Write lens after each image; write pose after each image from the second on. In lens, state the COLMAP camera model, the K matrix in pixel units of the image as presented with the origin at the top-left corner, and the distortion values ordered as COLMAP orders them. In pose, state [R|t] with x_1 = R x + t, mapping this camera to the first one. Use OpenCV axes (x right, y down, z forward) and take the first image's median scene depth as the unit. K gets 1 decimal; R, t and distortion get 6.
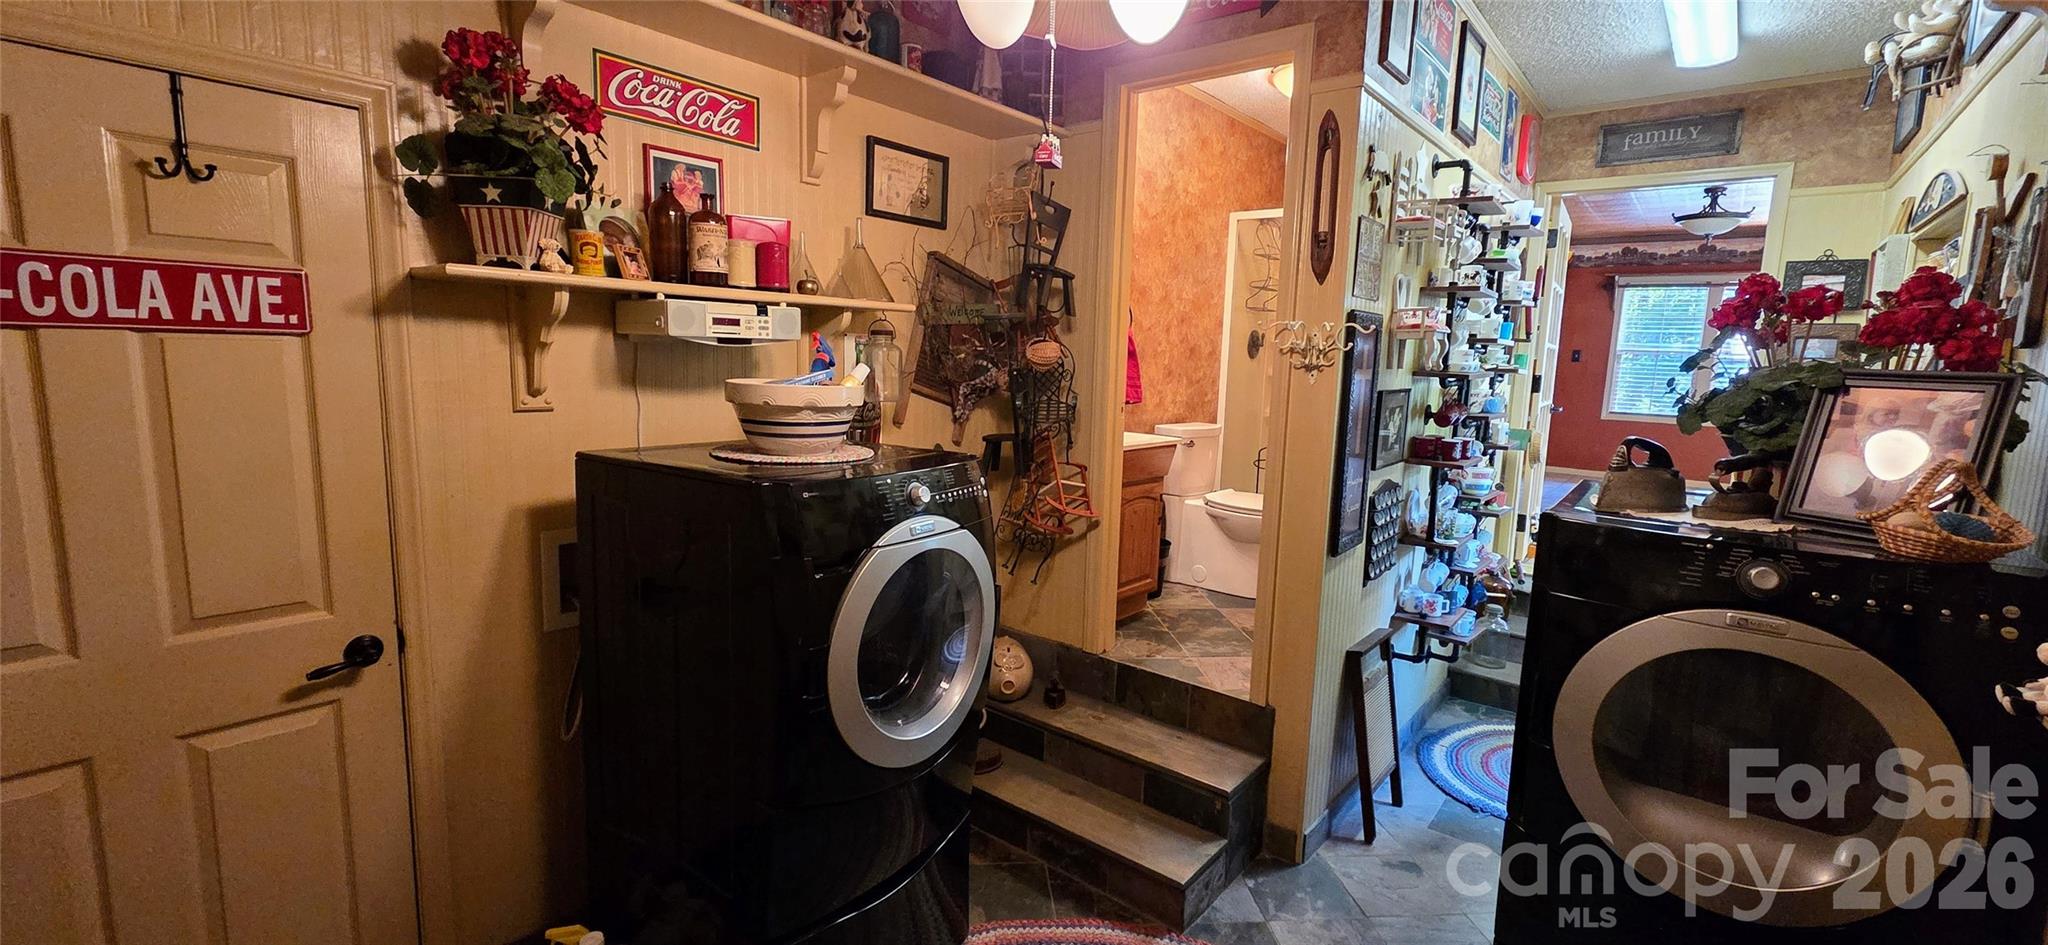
lens RADIAL K [[835.5, 0, 1029.9], [0, 835.5, 467.4], [0, 0, 1]] dist [0.008984, -0.000188]
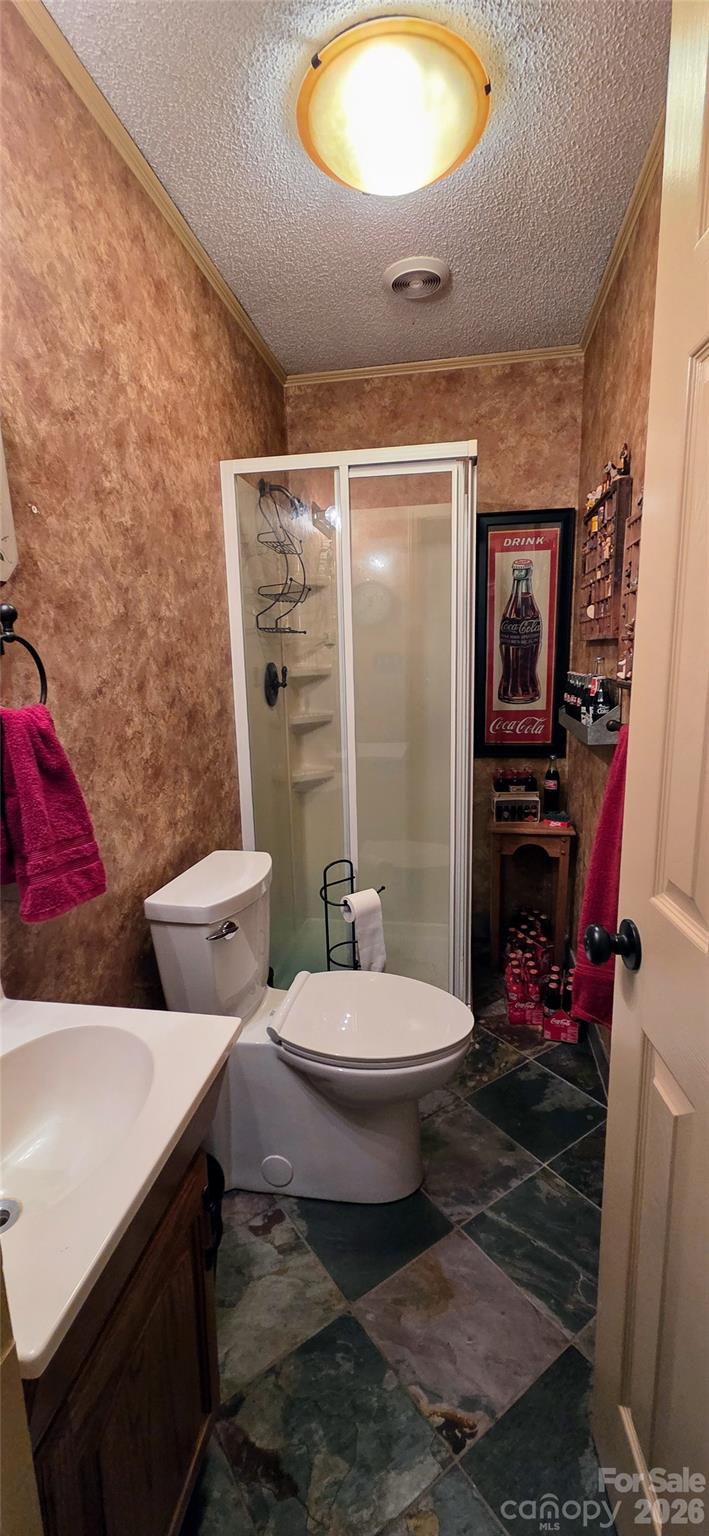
lens RADIAL K [[626.6, 0, 356.8], [0, 626.6, 767.5], [0, 0, 1]] dist [0.008984, -0.000188]
pose [[0.864581, -0.140747, 0.482380, 0.091612], [0.120949, 0.990038, 0.072091, -0.127328], [-0.487721, -0.003986, 0.872990, 0.619820]]
